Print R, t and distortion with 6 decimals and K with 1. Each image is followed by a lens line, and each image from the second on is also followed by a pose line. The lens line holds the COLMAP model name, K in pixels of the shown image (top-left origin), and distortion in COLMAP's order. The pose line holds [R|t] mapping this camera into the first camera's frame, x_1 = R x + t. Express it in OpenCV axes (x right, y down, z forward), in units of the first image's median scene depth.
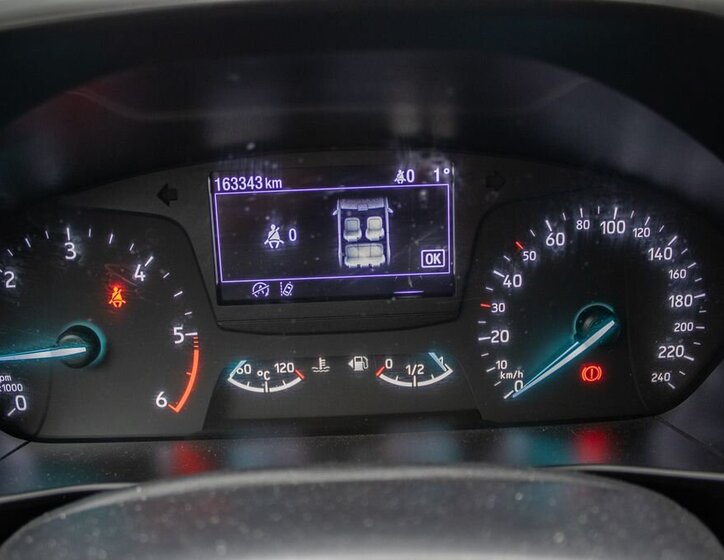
lens RADIAL K [[654.6, 0, 359.3], [0, 654.6, 280.9], [0, 0, 1]] dist [-0.122661, 0.021942]
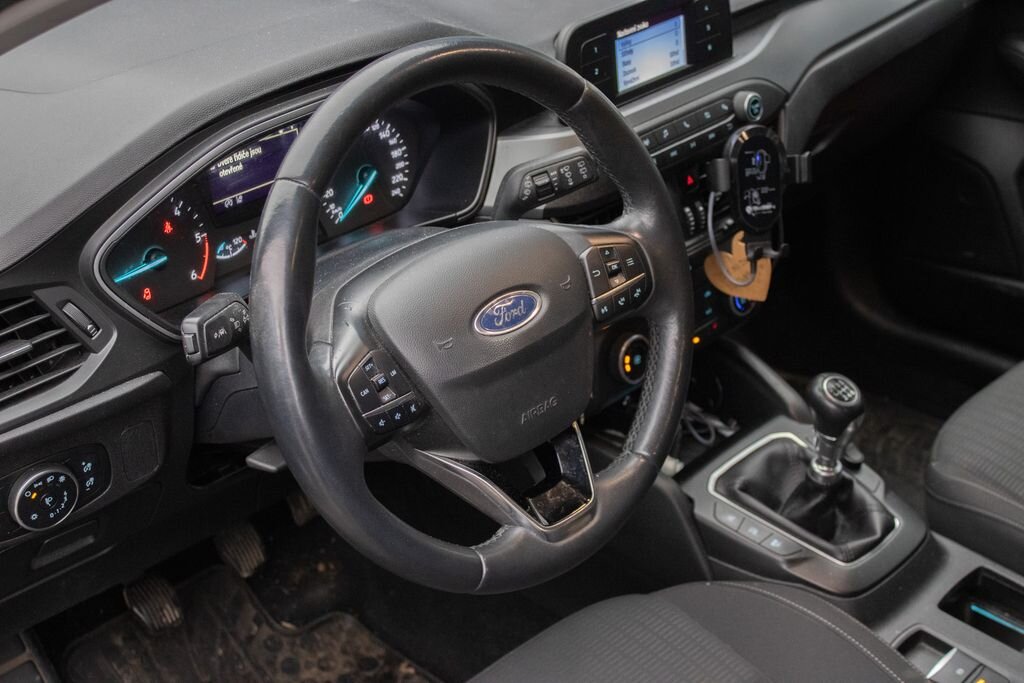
lens RADIAL K [[1527.2, 0, 538.9], [0, 1527.2, 368.9], [0, 0, 1]] dist [-0.006014, 0.000000]
pose [[0.706984, -0.340964, 0.619611, -2.549443], [0.211530, 0.937950, 0.274783, -0.592693], [-0.674855, -0.063201, 0.735239, -3.092290]]
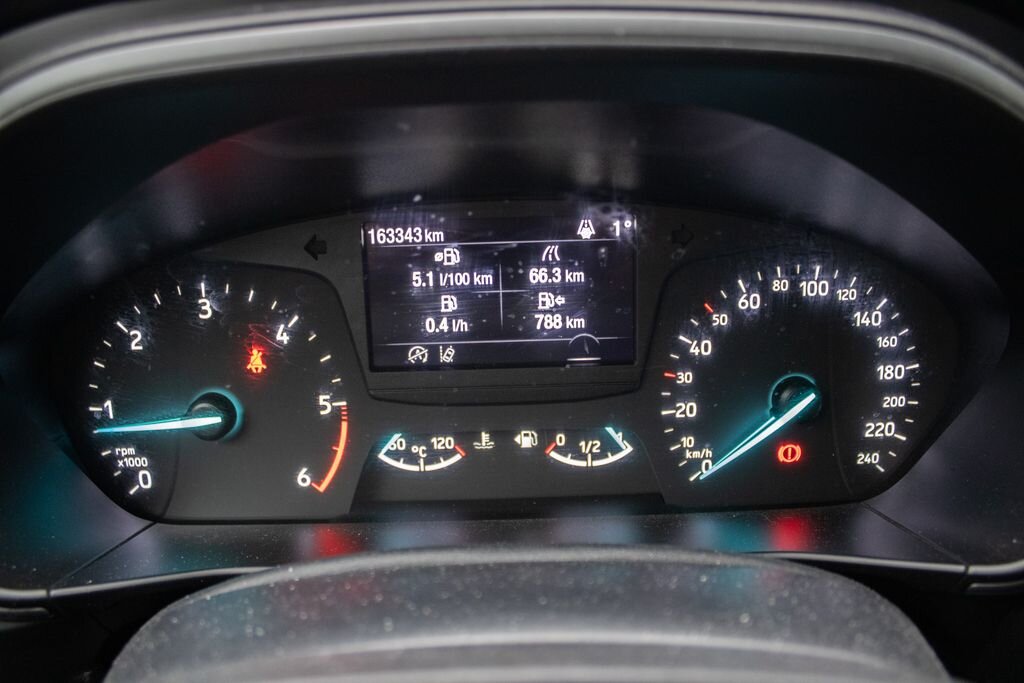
lens RADIAL K [[791.7, 0, 510.7], [0, 791.7, 340.9], [0, 0, 1]] dist [-0.116616, -0.000372]
pose [[0.999890, 0.010325, -0.010676, -0.013220], [-0.010412, 0.999912, -0.008186, 0.002170], [0.010591, 0.008296, 0.999909, -0.080098]]
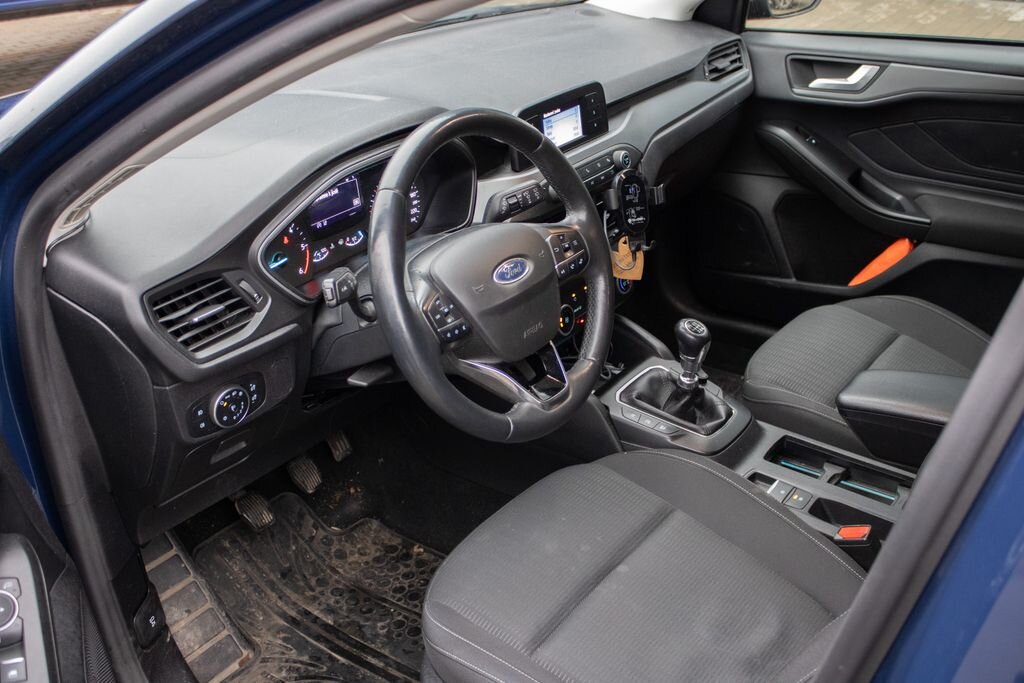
lens RADIAL K [[1123.0, 0, 539.0], [0, 1123.0, 364.1], [0, 0, 1]] dist [-0.076185, 0.000000]
pose [[0.599480, -0.355284, 0.717215, -3.658321], [0.250357, 0.934353, 0.253587, -0.468068], [-0.760227, 0.027539, 0.649073, -3.316204]]
